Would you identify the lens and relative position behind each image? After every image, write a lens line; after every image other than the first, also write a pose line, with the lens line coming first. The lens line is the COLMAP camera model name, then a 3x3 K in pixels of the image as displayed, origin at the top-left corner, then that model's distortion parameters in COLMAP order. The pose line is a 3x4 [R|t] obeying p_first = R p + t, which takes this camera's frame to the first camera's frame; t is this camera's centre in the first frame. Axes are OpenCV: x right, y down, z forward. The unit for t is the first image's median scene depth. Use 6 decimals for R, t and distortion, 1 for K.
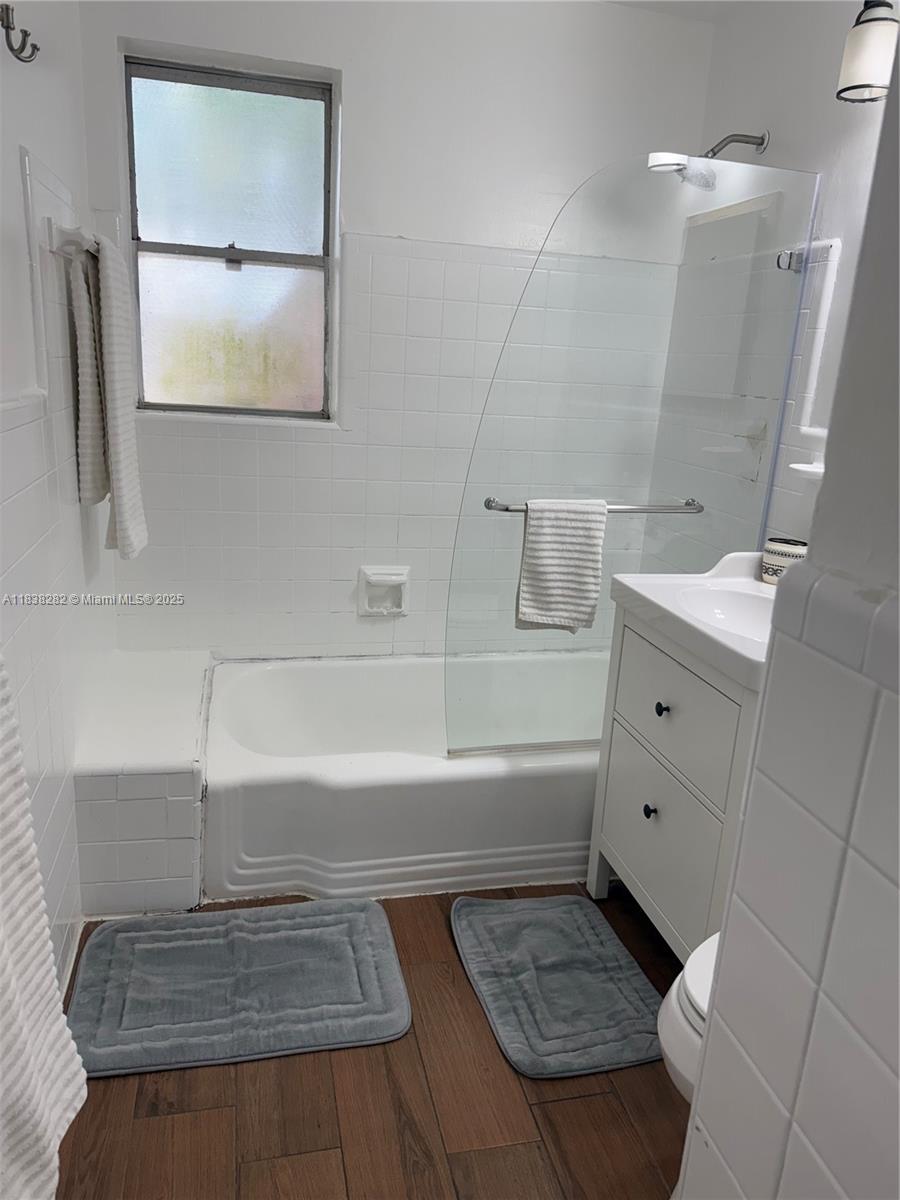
lens RADIAL K [[844.5, 0, 450.0], [0, 844.5, 600.0], [0, 0, 1]] dist [0.150441, -0.289002]
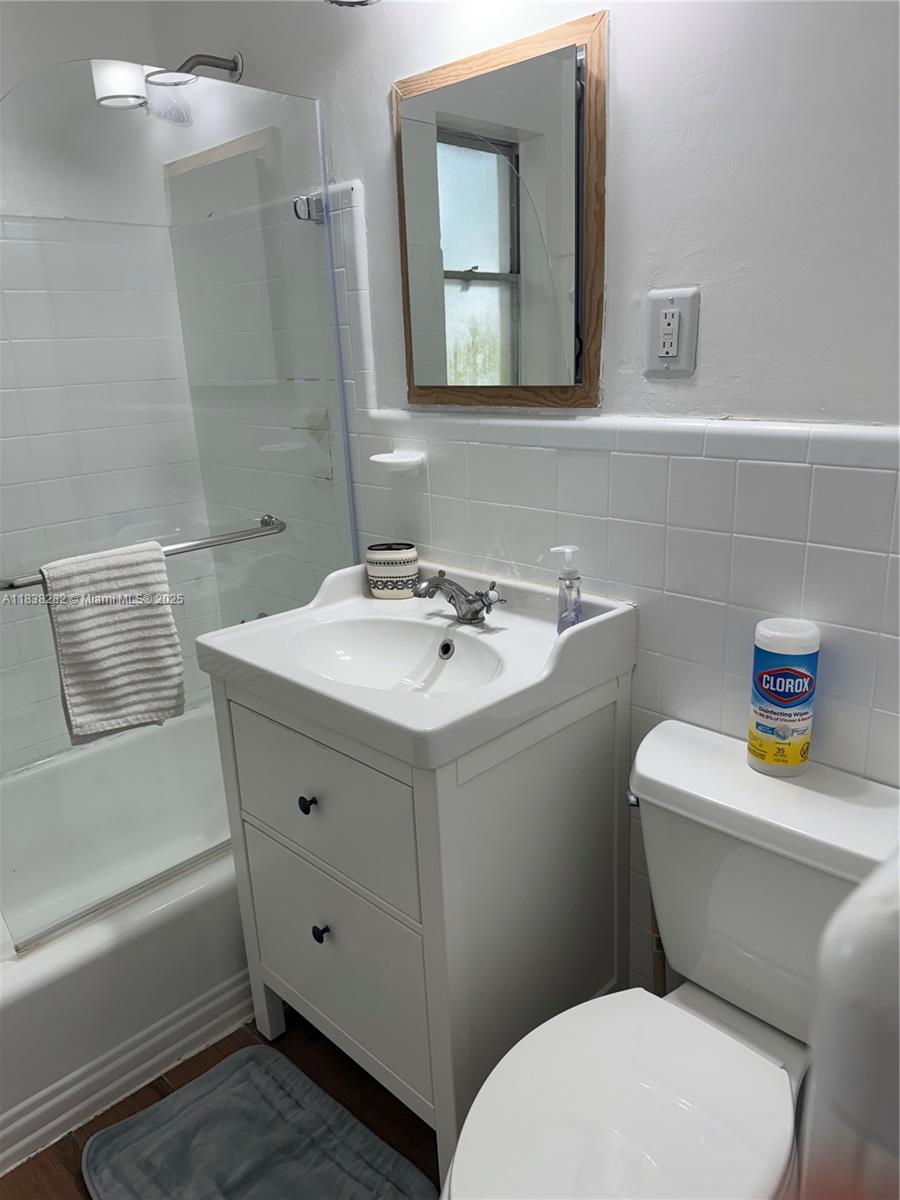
lens RADIAL K [[824.3, 0, 450.0], [0, 824.3, 600.0], [0, 0, 1]] dist [0.048926, -0.064858]
pose [[0.847340, -0.240204, 0.473622, 0.046656], [0.228186, 0.970012, 0.083716, -0.070383], [-0.479528, 0.037138, 0.876741, 0.259711]]
